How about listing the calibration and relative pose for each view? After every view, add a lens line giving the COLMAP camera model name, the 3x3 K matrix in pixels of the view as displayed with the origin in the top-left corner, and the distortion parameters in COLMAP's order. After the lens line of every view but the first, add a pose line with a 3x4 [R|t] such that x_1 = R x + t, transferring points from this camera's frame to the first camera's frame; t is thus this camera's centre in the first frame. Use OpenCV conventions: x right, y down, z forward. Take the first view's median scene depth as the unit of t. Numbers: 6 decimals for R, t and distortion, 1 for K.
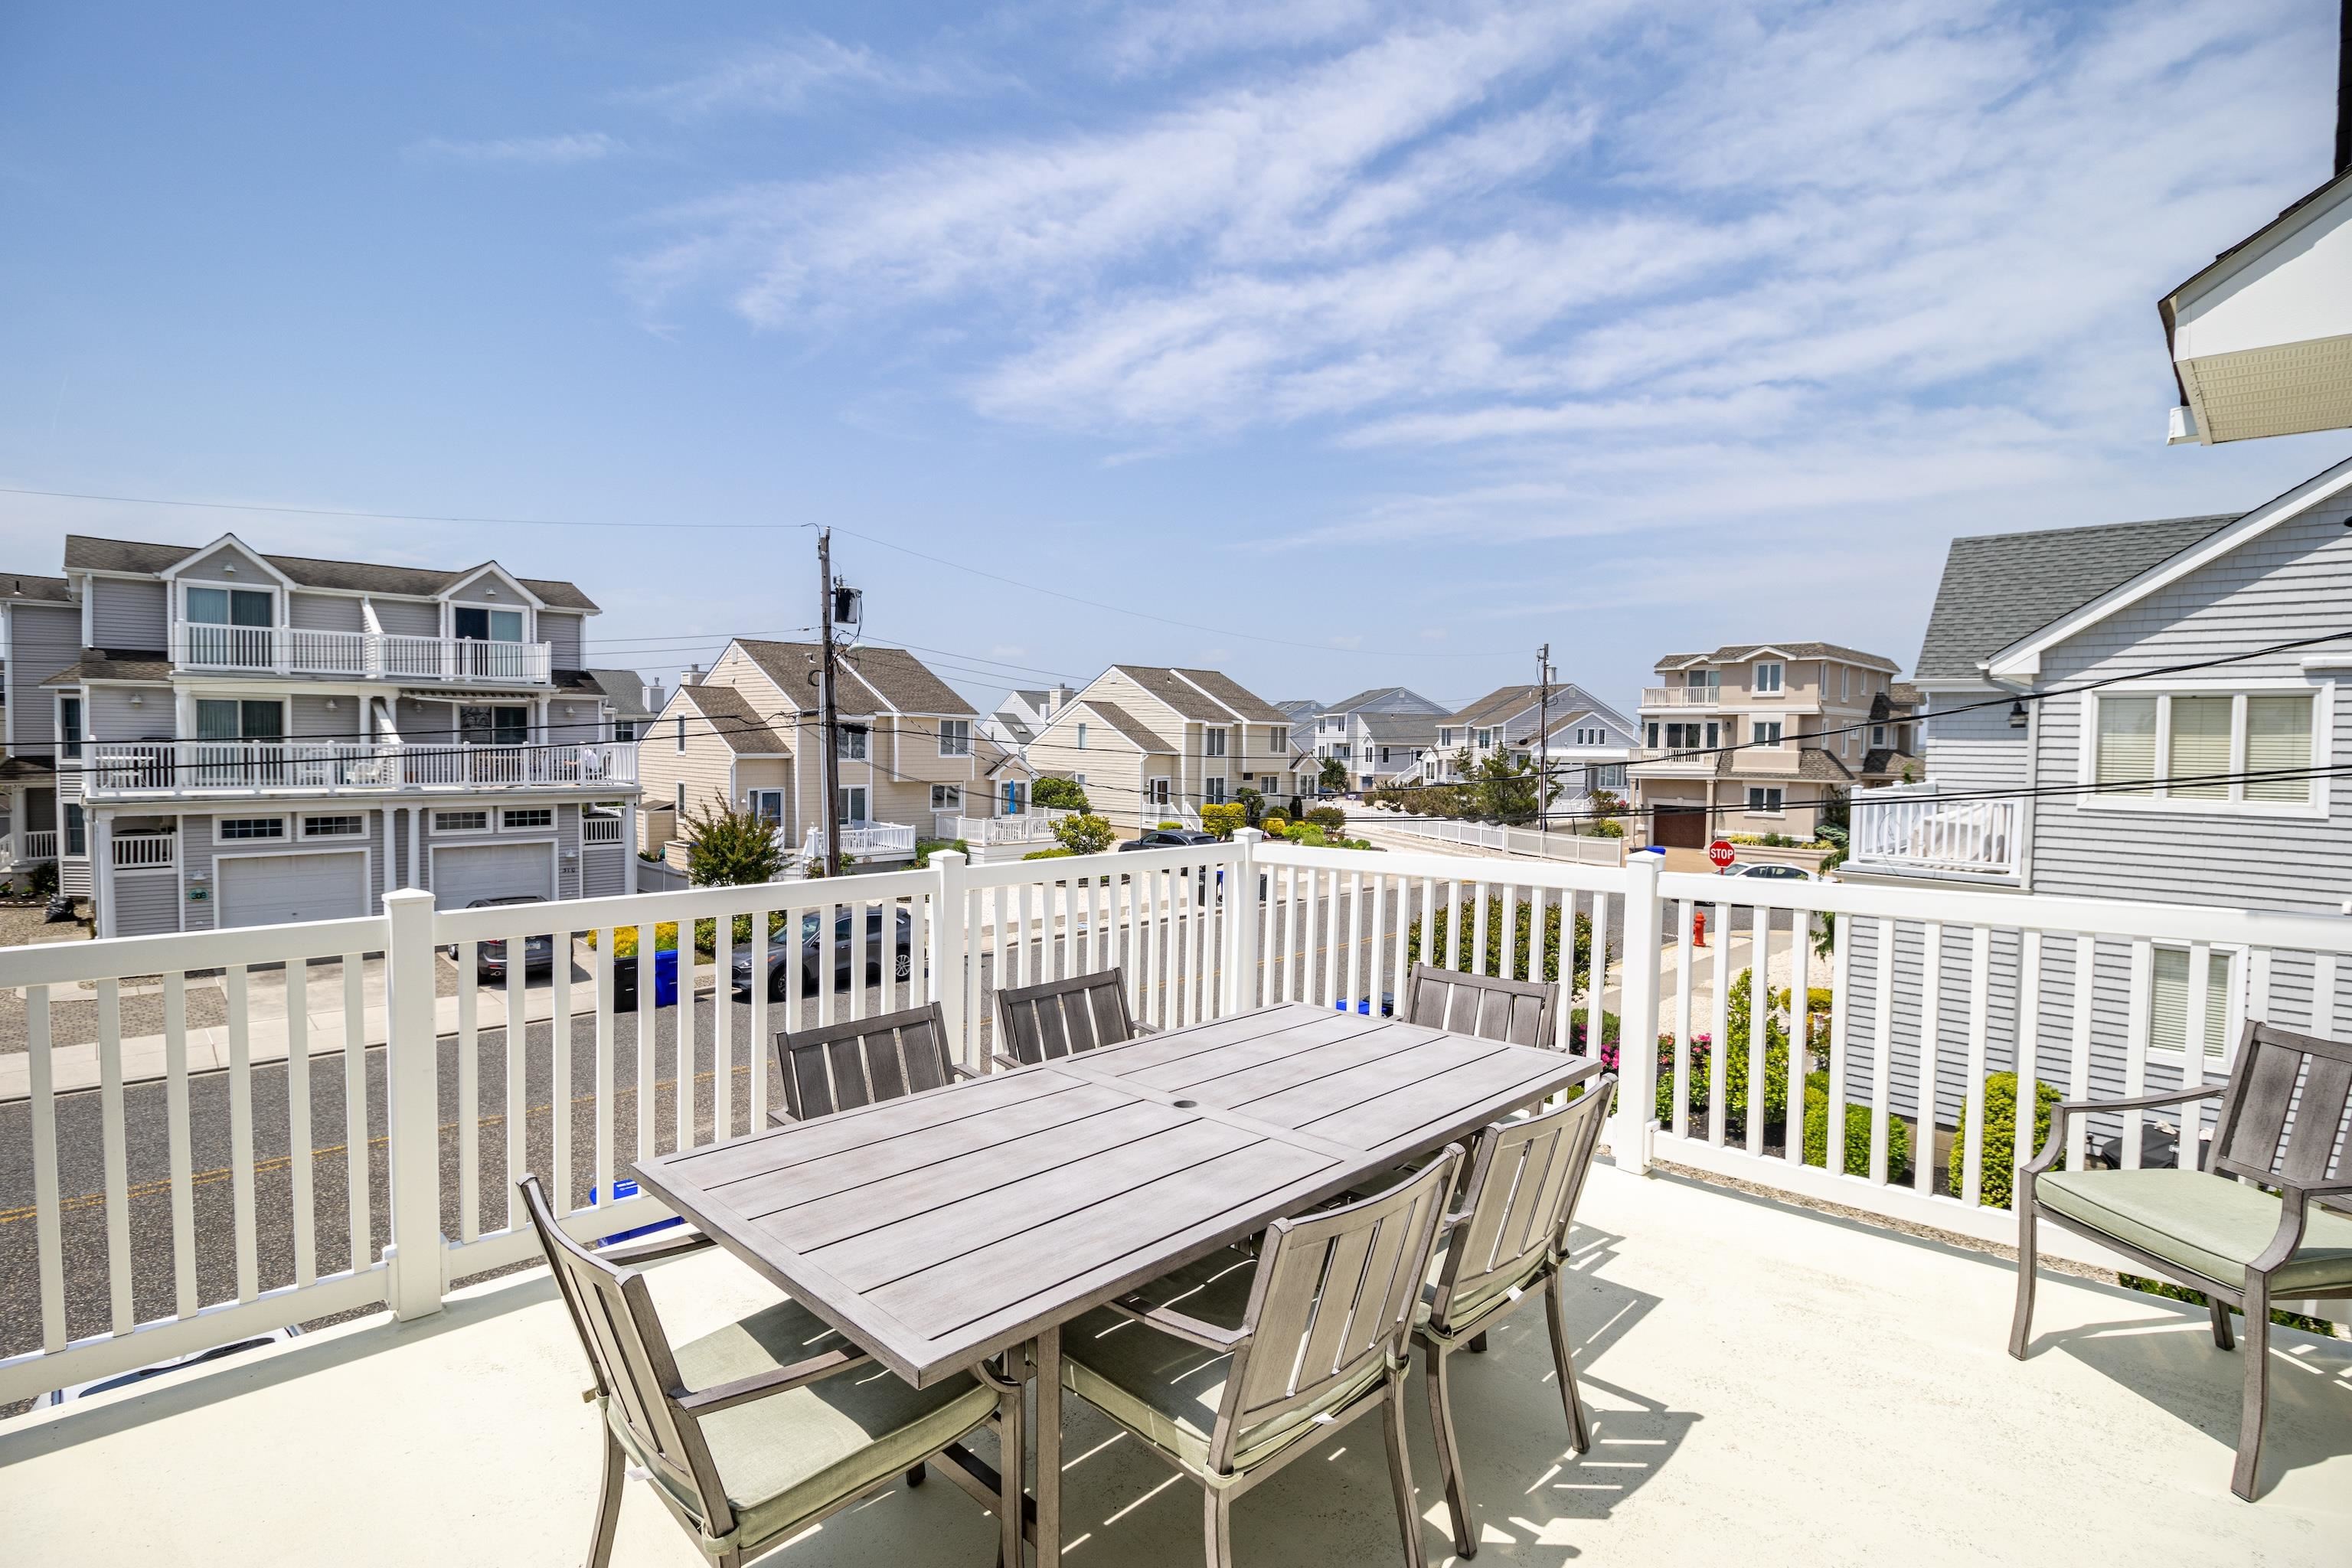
lens RADIAL K [[1109.1, 0, 1162.7], [0, 1109.1, 780.0], [0, 0, 1]] dist [-0.002422, -0.014073]
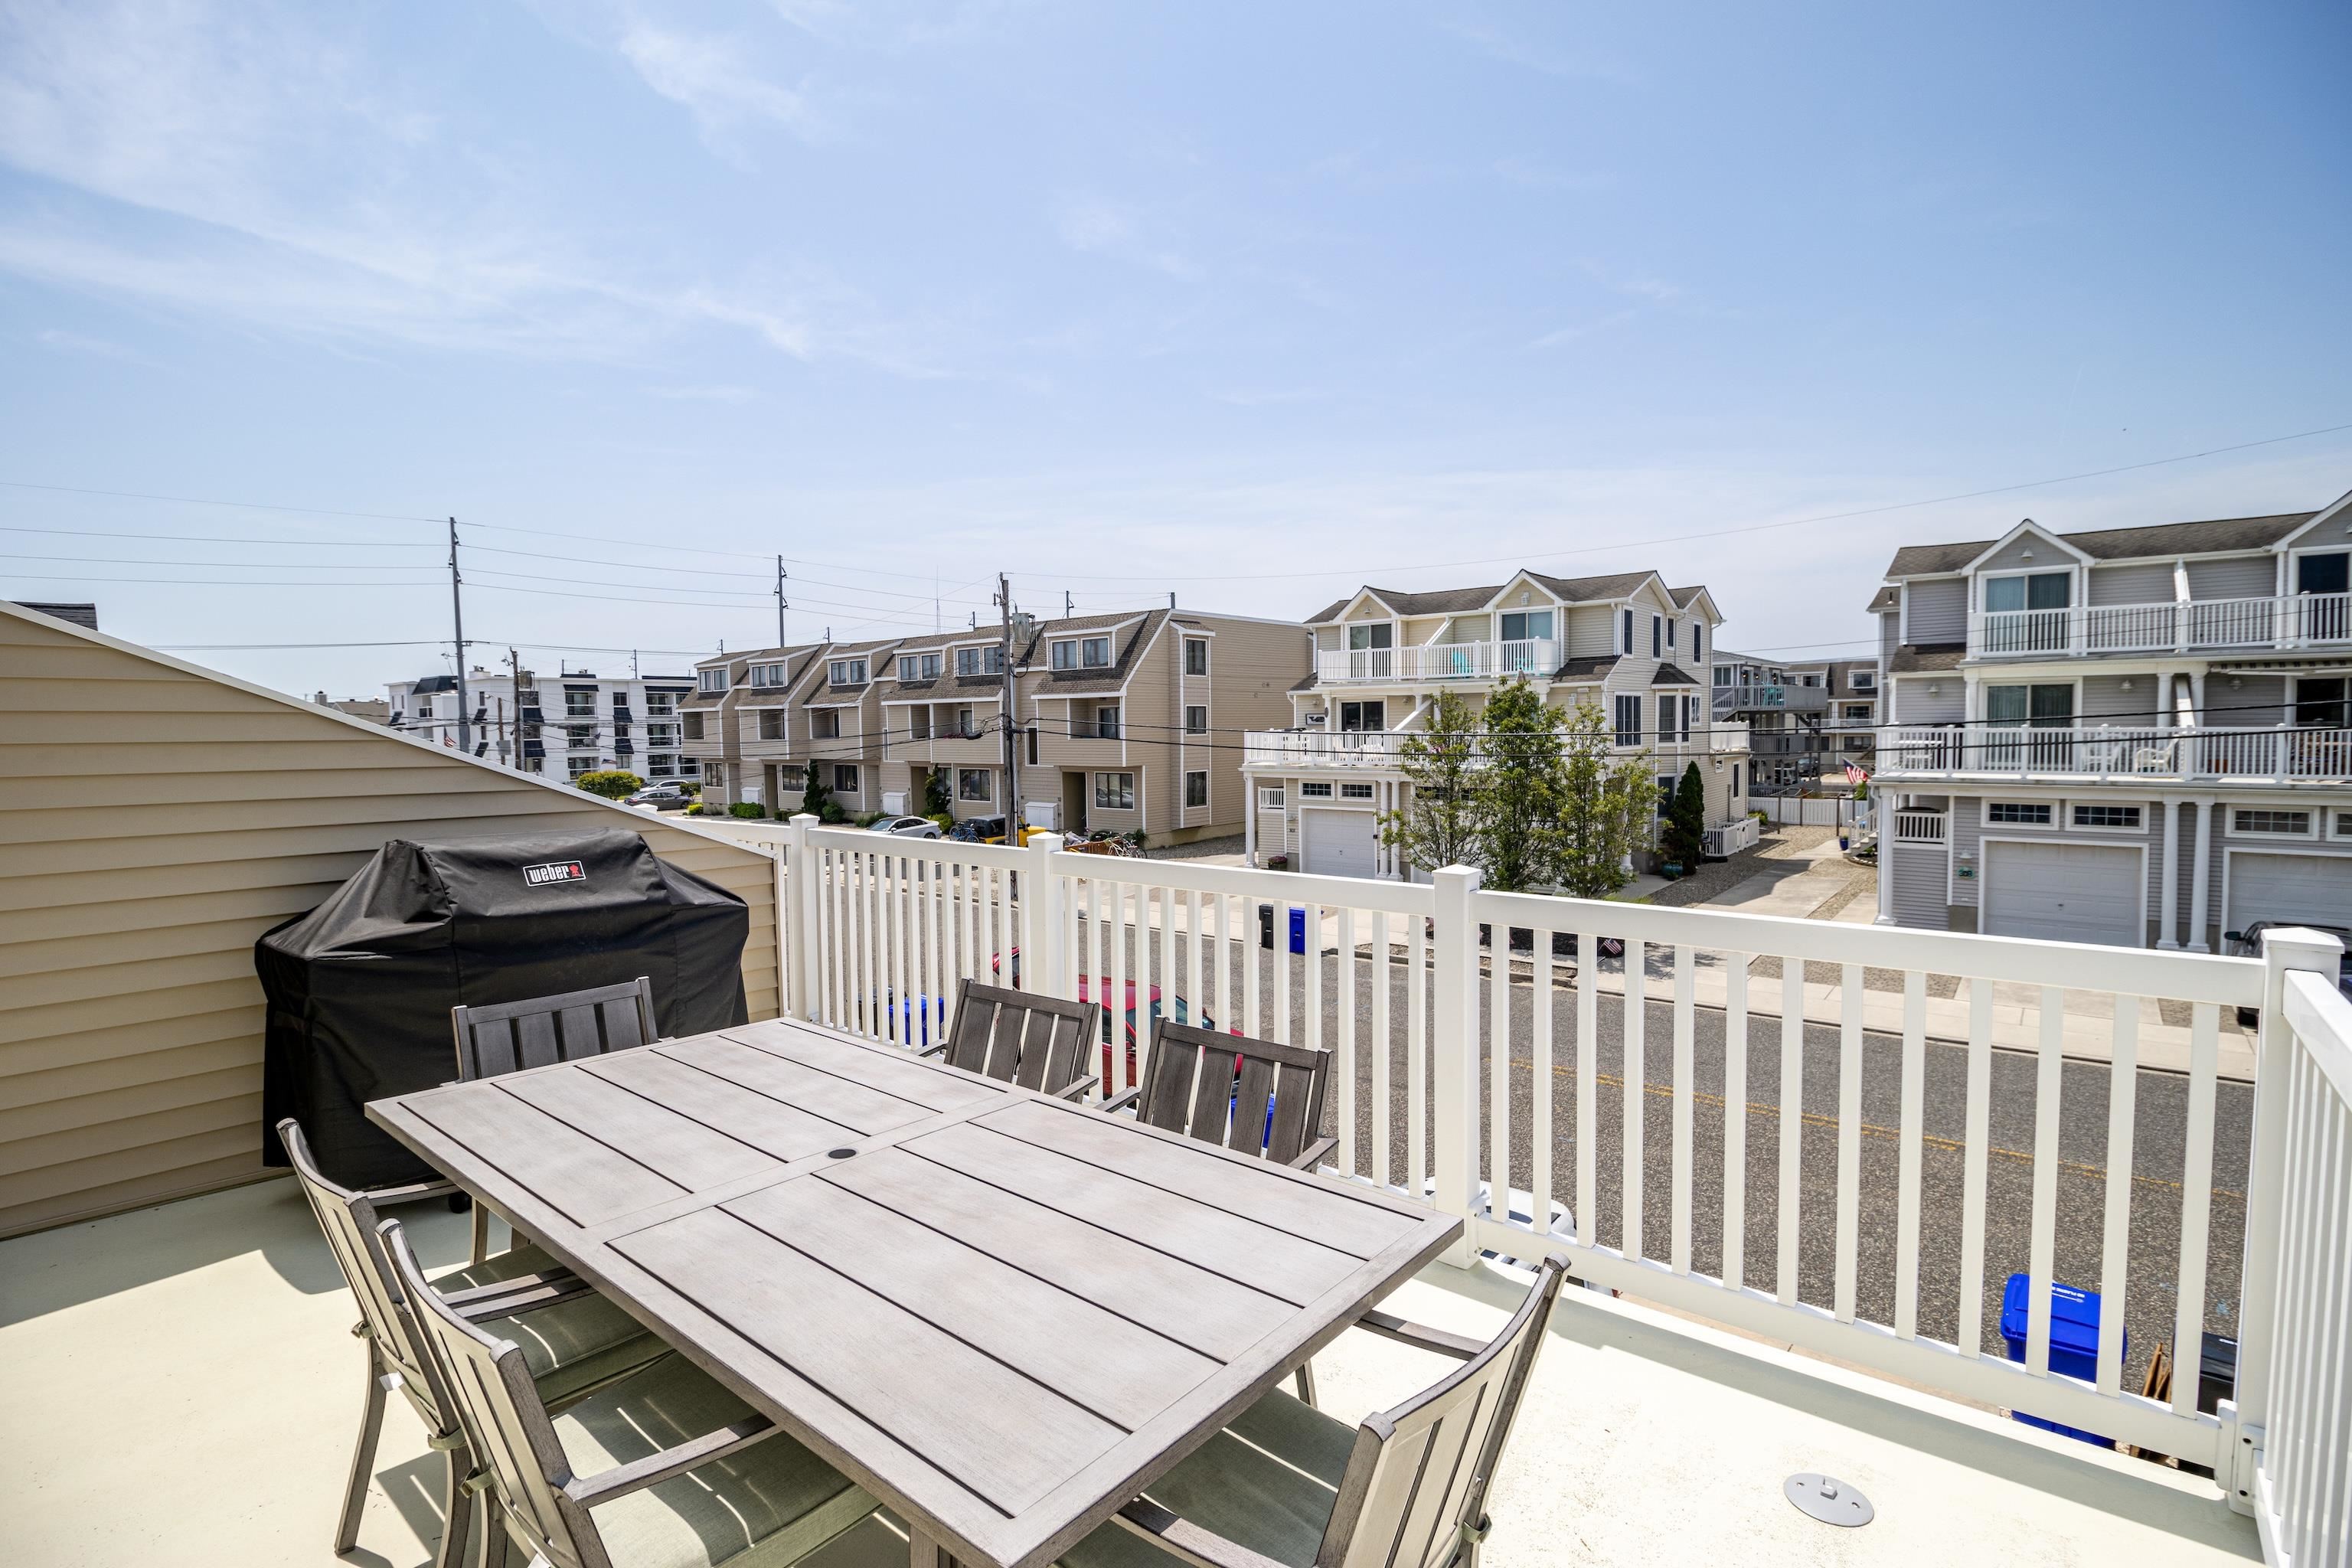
lens RADIAL K [[1109.1, 0, 1162.7], [0, 1109.1, 780.0], [0, 0, 1]] dist [-0.002422, -0.014073]
pose [[0.081318, 0.036209, -0.996030, 0.099848], [-0.022597, 0.999150, 0.034478, -0.002857], [0.996432, 0.019703, 0.082067, 0.134802]]
